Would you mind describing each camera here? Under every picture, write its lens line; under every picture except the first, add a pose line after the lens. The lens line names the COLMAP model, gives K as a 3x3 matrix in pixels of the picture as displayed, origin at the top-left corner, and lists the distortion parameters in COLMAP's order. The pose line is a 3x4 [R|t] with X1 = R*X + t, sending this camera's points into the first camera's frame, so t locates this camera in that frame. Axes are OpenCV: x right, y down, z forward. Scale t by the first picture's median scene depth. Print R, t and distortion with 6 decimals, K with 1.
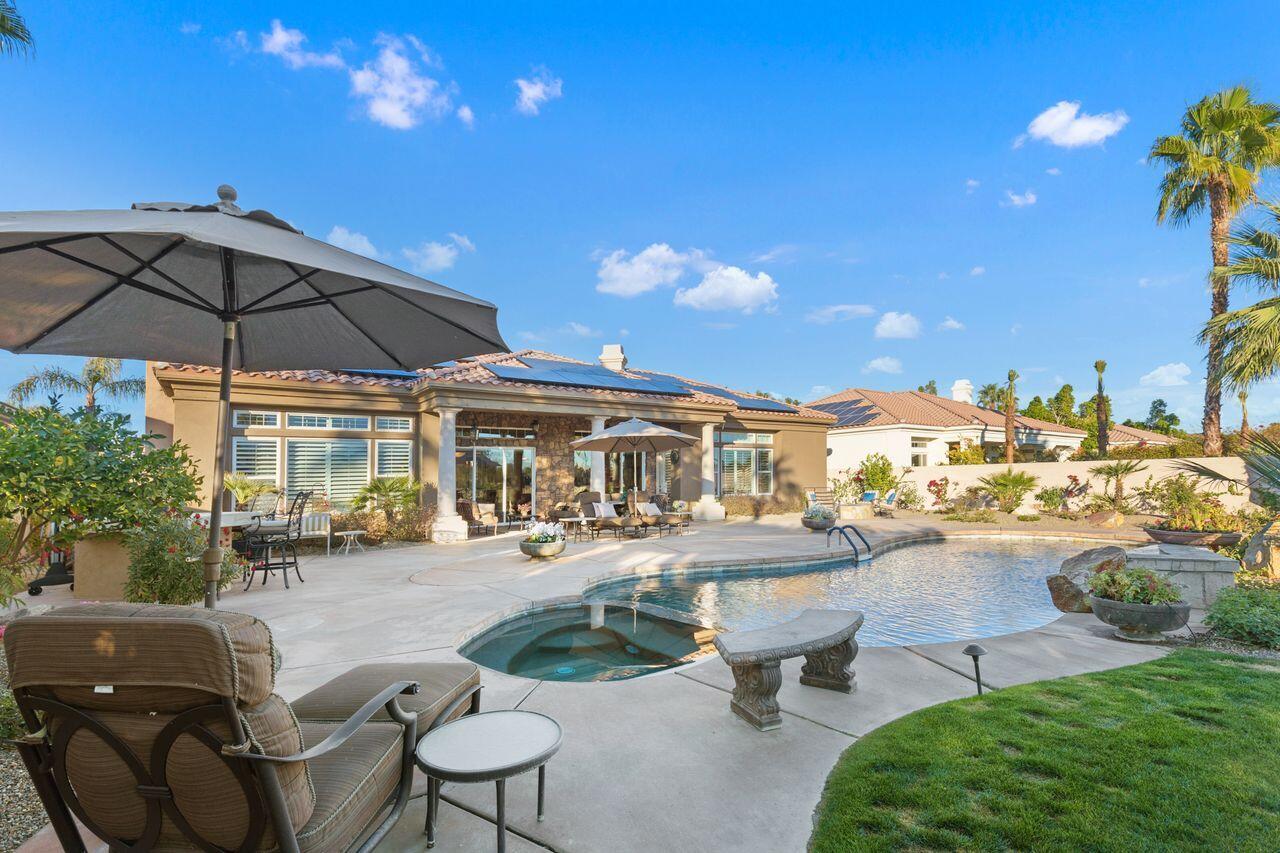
lens RADIAL K [[610.7, 0, 640.0], [0, 610.7, 426.5], [0, 0, 1]] dist [-0.001146, -0.000170]
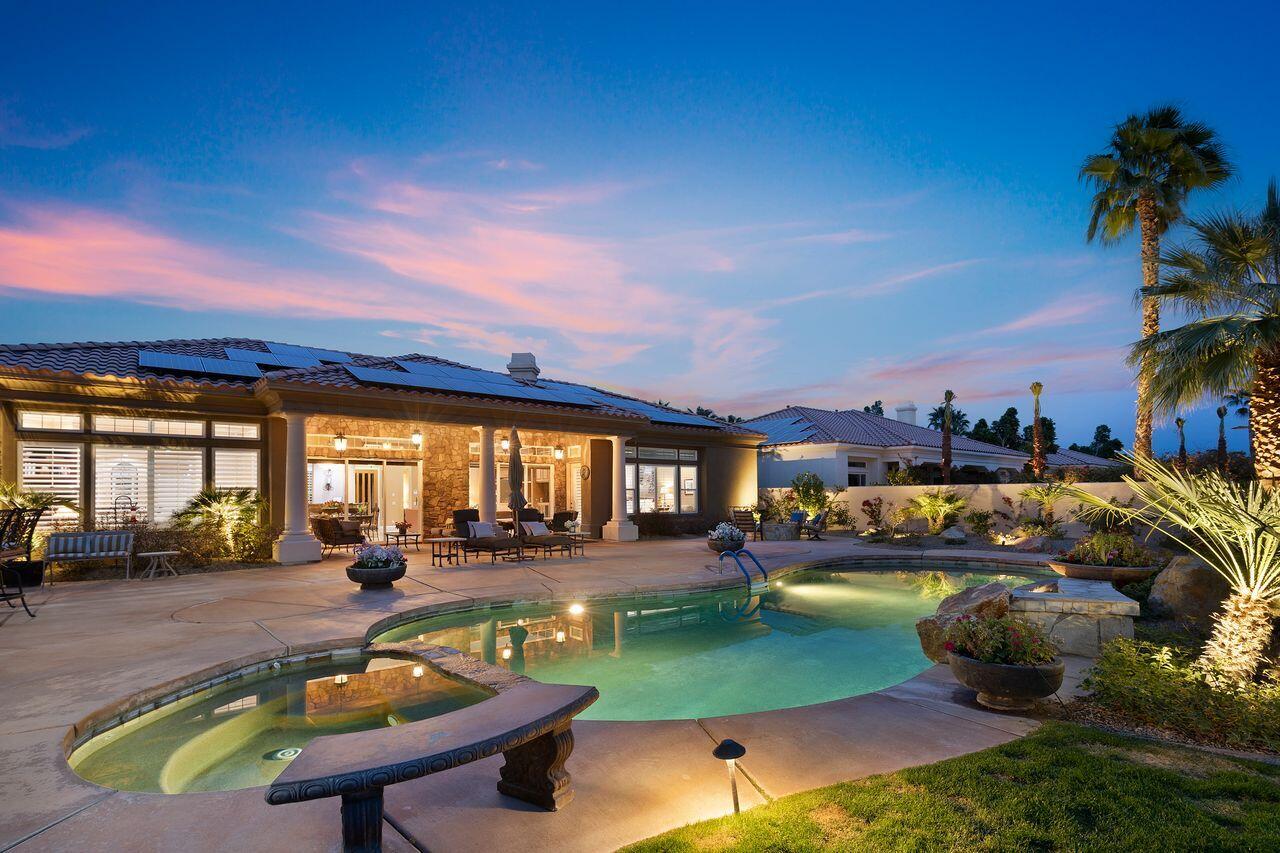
lens RADIAL K [[587.7, 0, 642.4], [0, 587.7, 428.1], [0, 0, 1]] dist [0.001500, 0.000115]
pose [[0.999258, 0.017512, 0.034309, 0.083101], [-0.016593, 0.999501, -0.026880, 0.003265], [-0.034762, 0.026291, 0.999050, 0.063339]]
